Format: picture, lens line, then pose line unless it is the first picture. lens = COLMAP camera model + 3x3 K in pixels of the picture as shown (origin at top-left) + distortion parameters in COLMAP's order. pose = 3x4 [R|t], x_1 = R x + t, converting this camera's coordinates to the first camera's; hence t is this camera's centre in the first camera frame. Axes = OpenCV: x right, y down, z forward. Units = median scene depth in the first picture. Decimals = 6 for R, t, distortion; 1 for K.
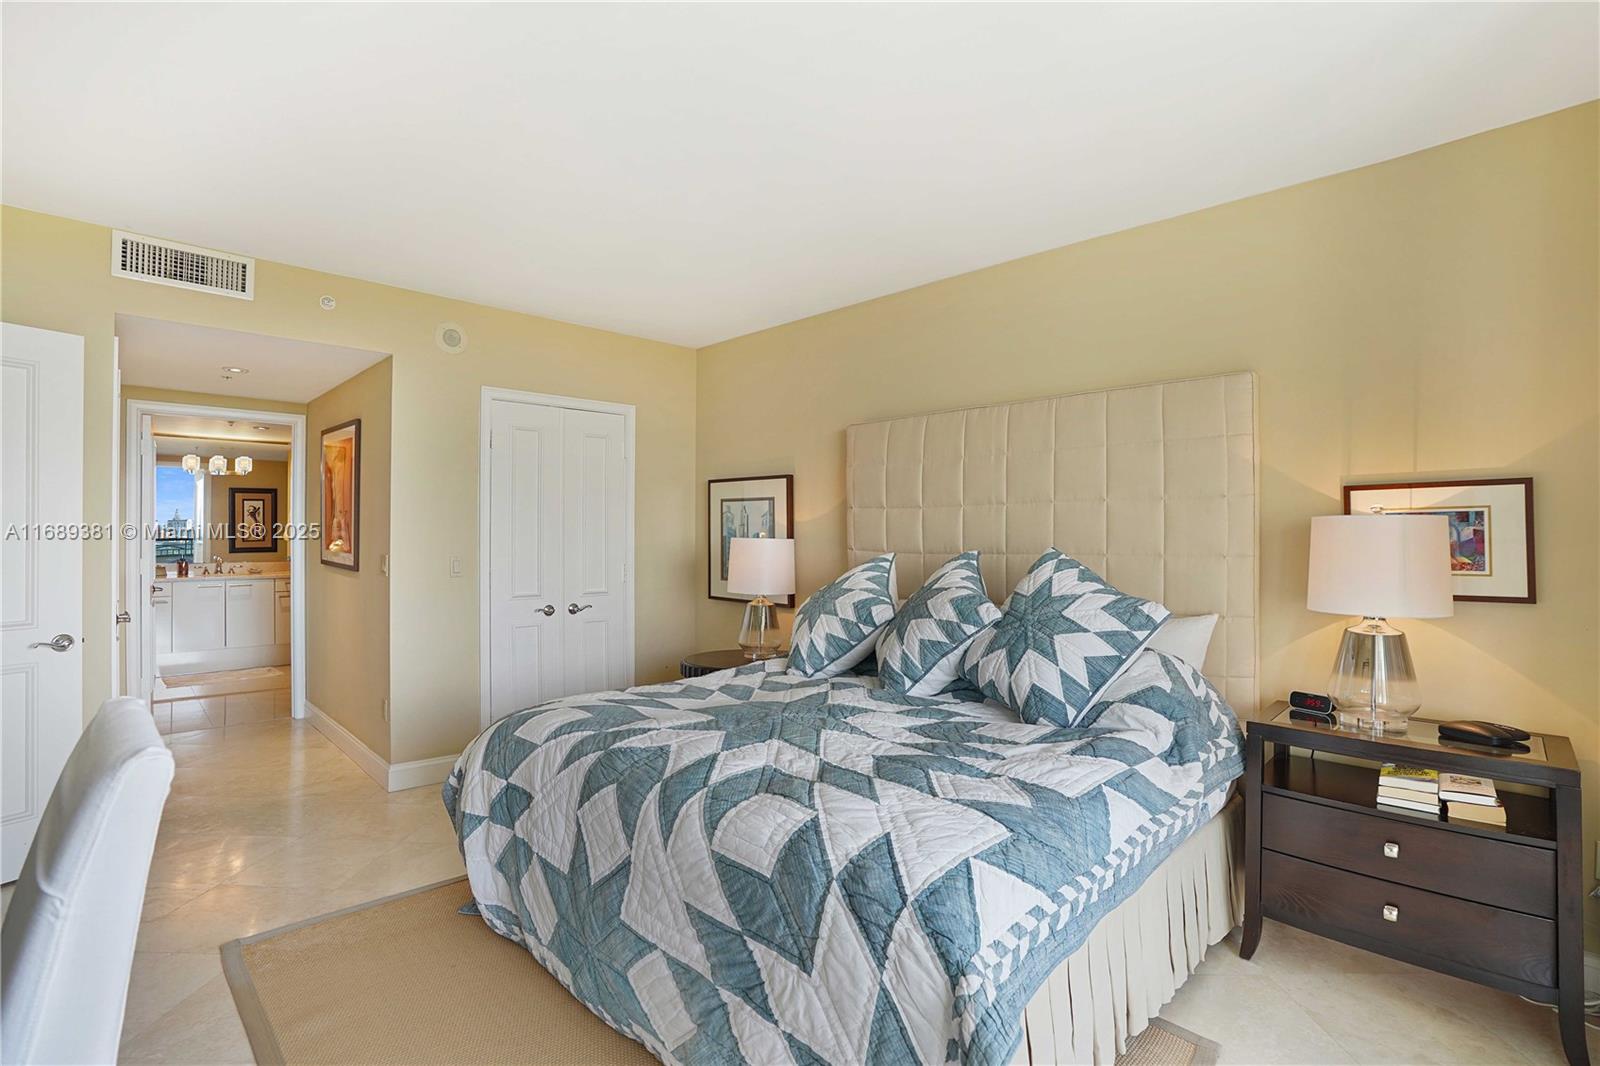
lens RADIAL K [[758.9, 0, 800.0], [0, 758.9, 533.0], [0, 0, 1]] dist [-0.079355, 0.030918]
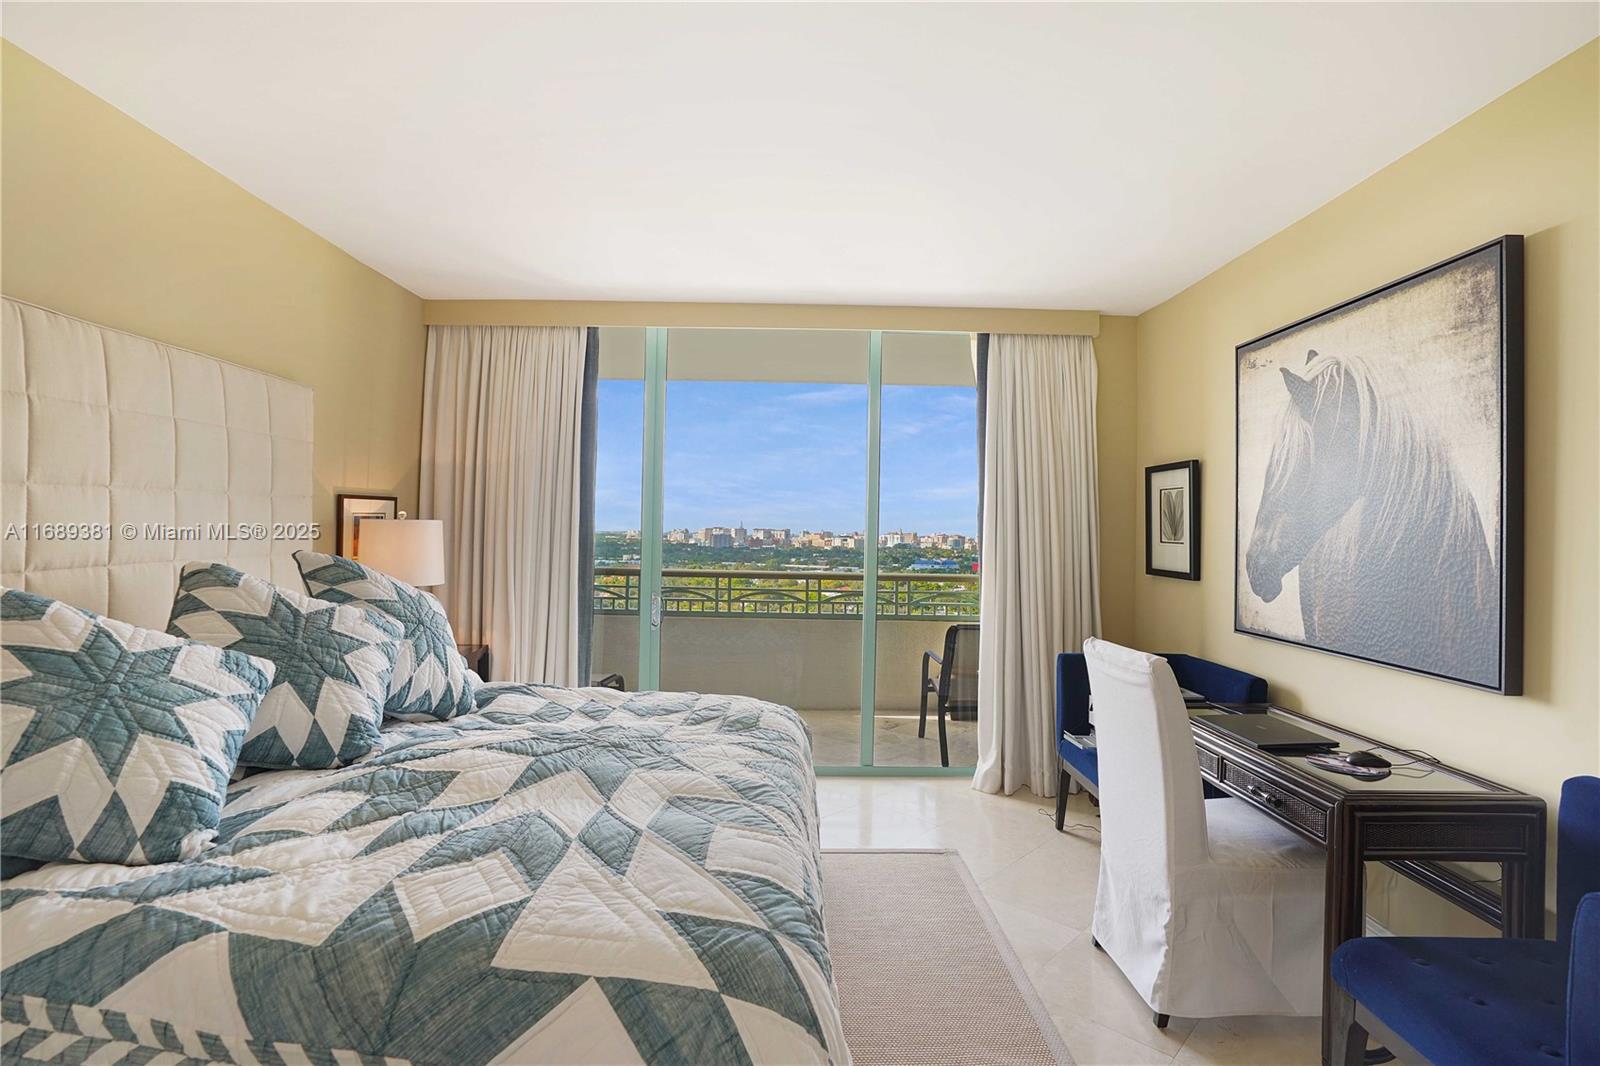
lens RADIAL K [[758.9, 0, 800.0], [0, 758.9, 533.0], [0, 0, 1]] dist [-0.079355, 0.030918]
pose [[-0.729237, -0.017174, 0.684046, -0.634397], [-0.017087, 0.999830, 0.006887, -0.015390], [-0.684048, -0.006667, -0.729406, 1.182862]]
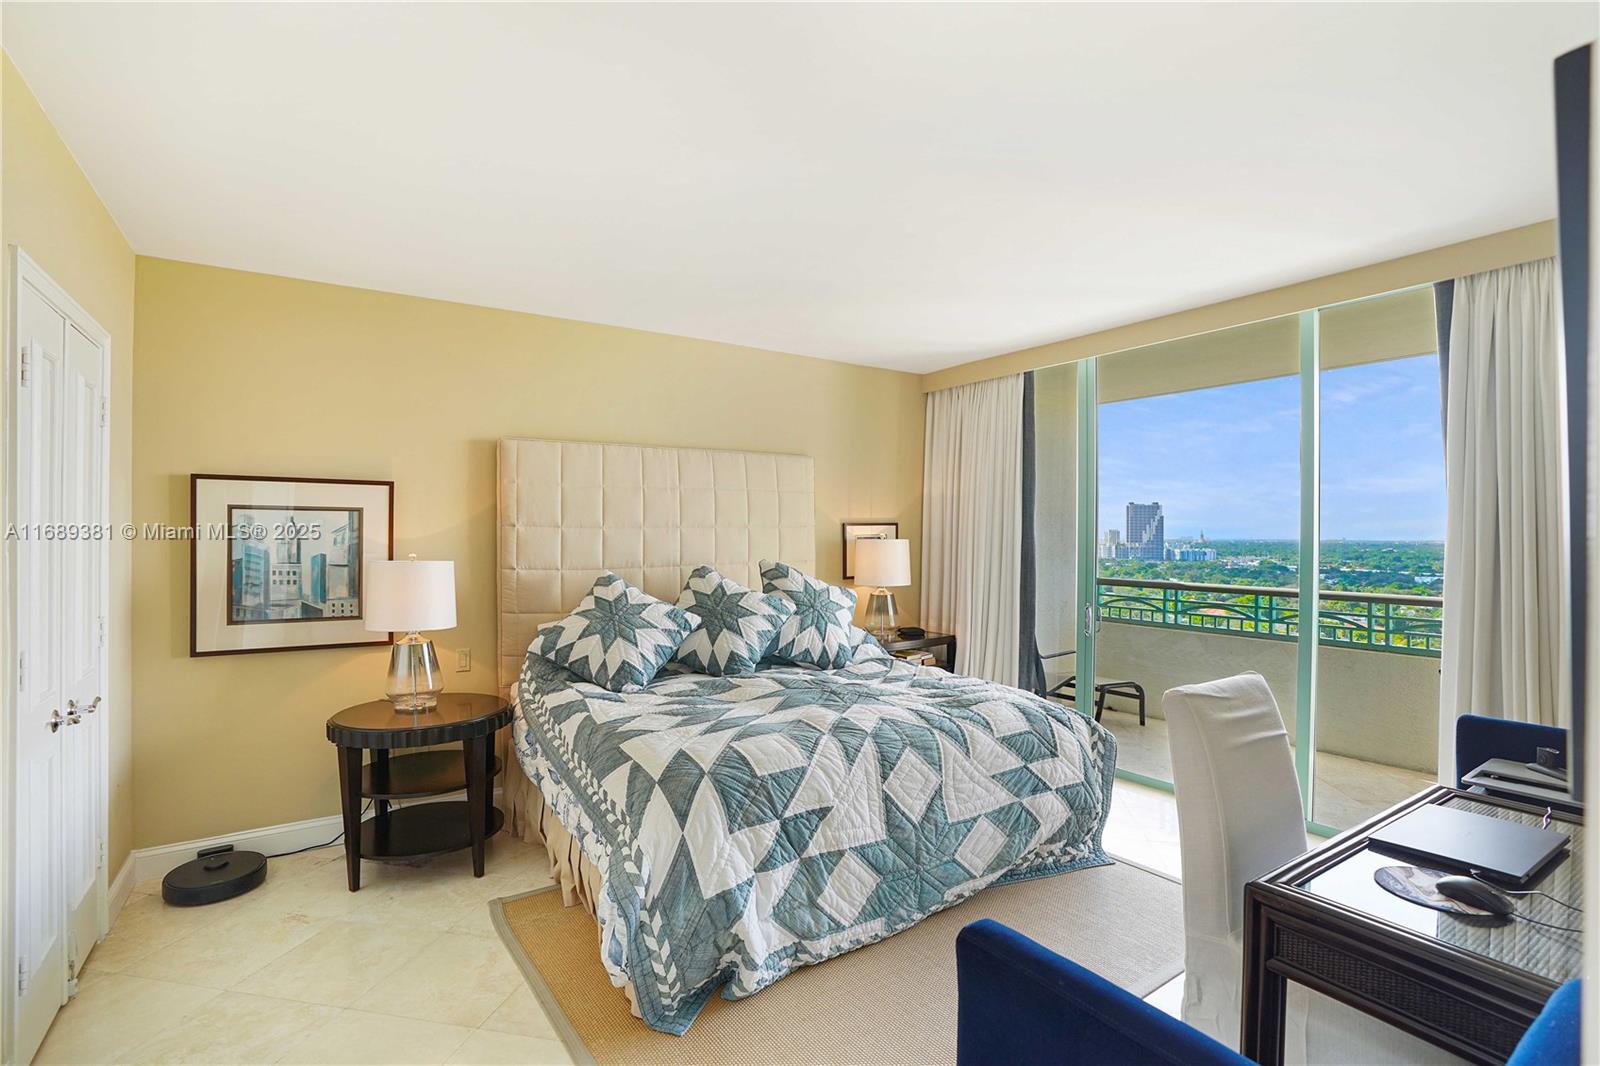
lens RADIAL K [[758.9, 0, 800.0], [0, 758.9, 533.0], [0, 0, 1]] dist [-0.079355, 0.030918]
pose [[0.178107, -0.001583, 0.984010, -1.091636], [-0.000484, 0.999998, 0.001697, -0.035223], [-0.984011, -0.000779, 0.178106, 0.640680]]
